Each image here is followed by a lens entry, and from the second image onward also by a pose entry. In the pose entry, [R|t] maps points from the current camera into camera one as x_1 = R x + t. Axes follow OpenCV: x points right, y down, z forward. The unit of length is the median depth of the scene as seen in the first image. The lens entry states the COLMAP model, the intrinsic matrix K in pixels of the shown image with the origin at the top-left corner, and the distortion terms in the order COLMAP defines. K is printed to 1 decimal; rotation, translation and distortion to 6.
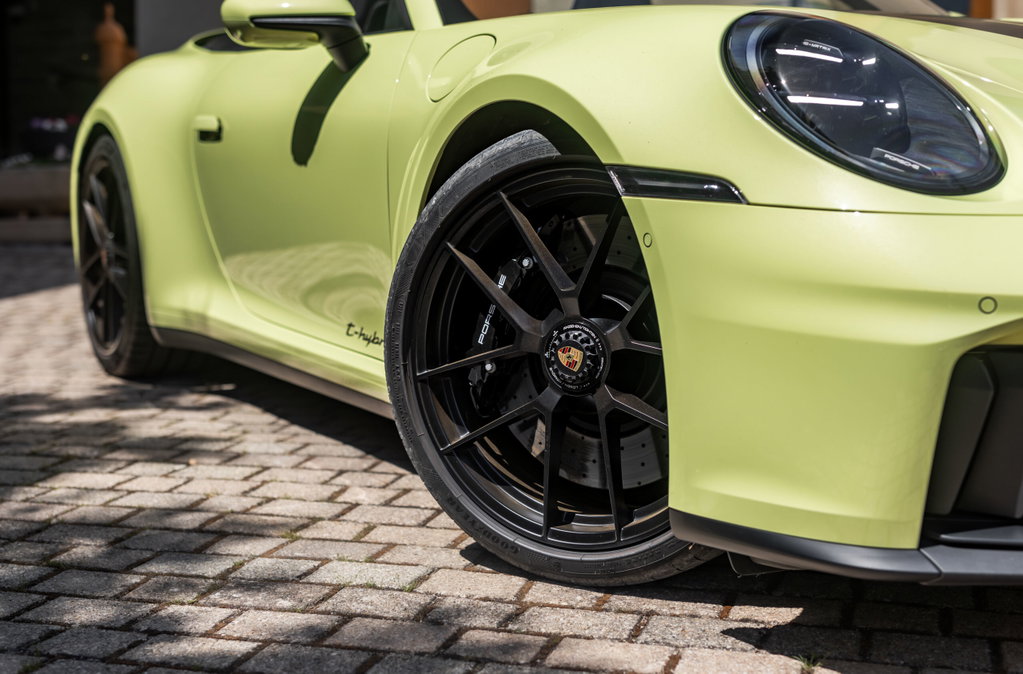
lens RADIAL K [[1390.0, 0, 511.5], [0, 1390.0, 337.0], [0, 0, 1]] dist [-0.002764, -0.033248]
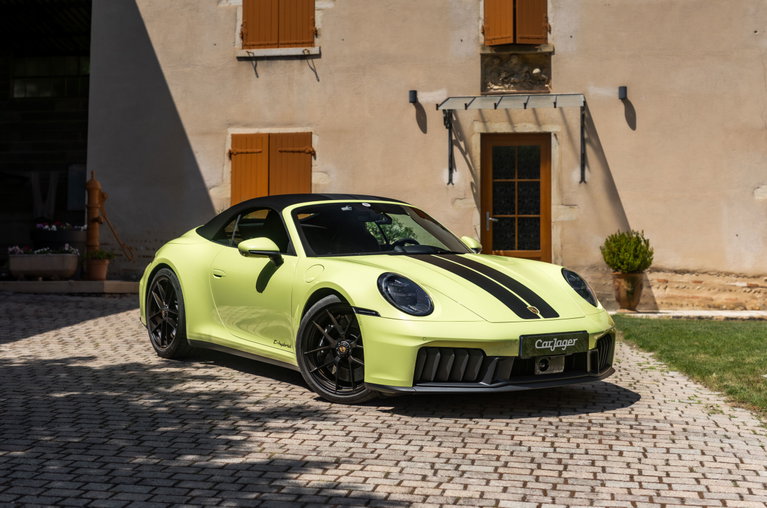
lens RADIAL K [[1042.2, 0, 383.5], [0, 1042.2, 254.0], [0, 0, 1]] dist [-0.002764, -0.033248]
pose [[0.994508, 0.020345, 0.102662, -0.160490], [-0.011069, 0.995869, -0.090130, 0.010517], [-0.104072, 0.088499, 0.990625, -2.117965]]
